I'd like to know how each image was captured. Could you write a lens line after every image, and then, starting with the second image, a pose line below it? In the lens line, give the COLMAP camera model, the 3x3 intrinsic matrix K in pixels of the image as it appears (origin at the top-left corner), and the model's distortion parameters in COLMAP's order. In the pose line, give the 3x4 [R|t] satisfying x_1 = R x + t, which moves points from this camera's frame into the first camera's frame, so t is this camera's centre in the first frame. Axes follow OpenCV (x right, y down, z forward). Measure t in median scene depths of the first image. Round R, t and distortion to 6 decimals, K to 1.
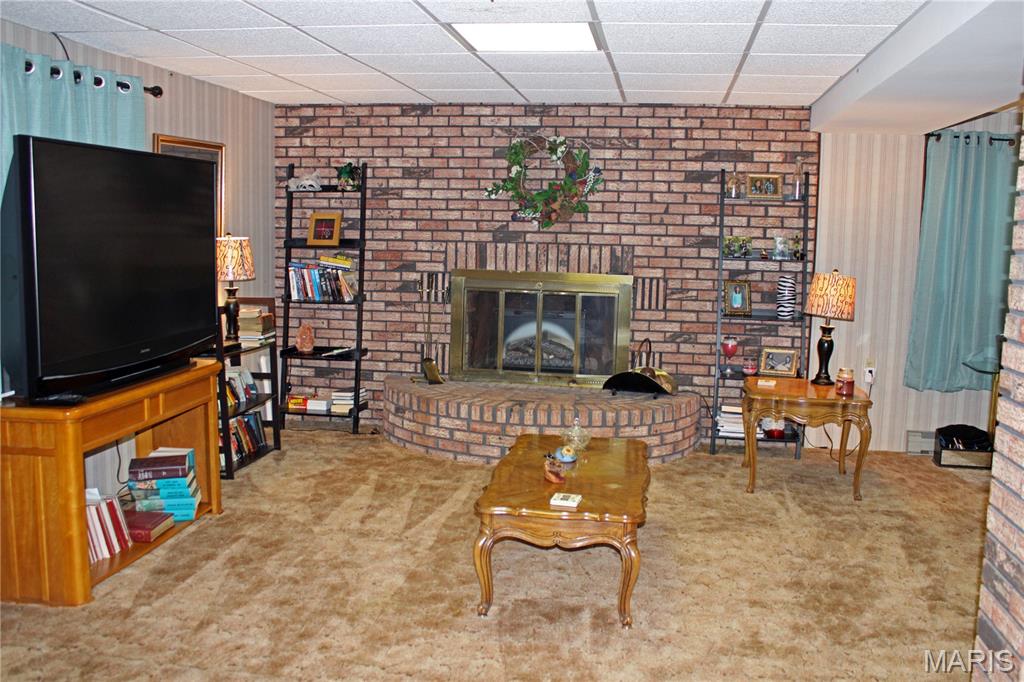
lens RADIAL K [[939.0, 0, 512.0], [0, 939.0, 343.6], [0, 0, 1]] dist [-0.122278, 0.000000]
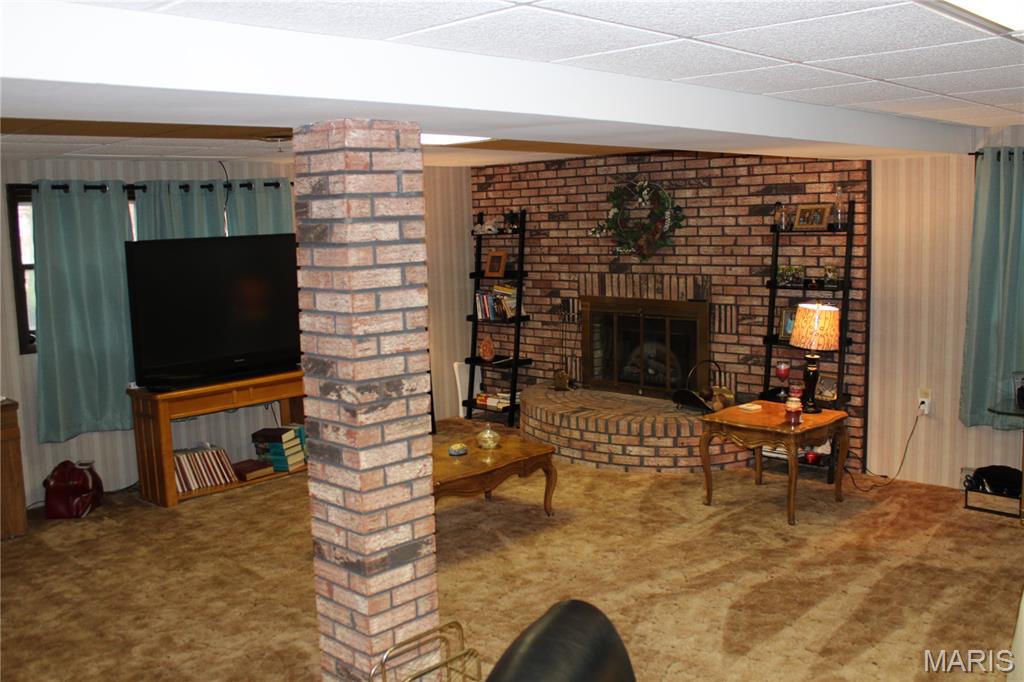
lens RADIAL K [[939.0, 0, 509.3], [0, 939.0, 343.4], [0, 0, 1]] dist [-0.122278, 0.000000]
pose [[0.818740, 0.026555, -0.573550, 0.566011], [-0.021740, 0.999647, 0.015249, -0.035734], [0.573753, -0.000016, 0.819029, -0.035480]]
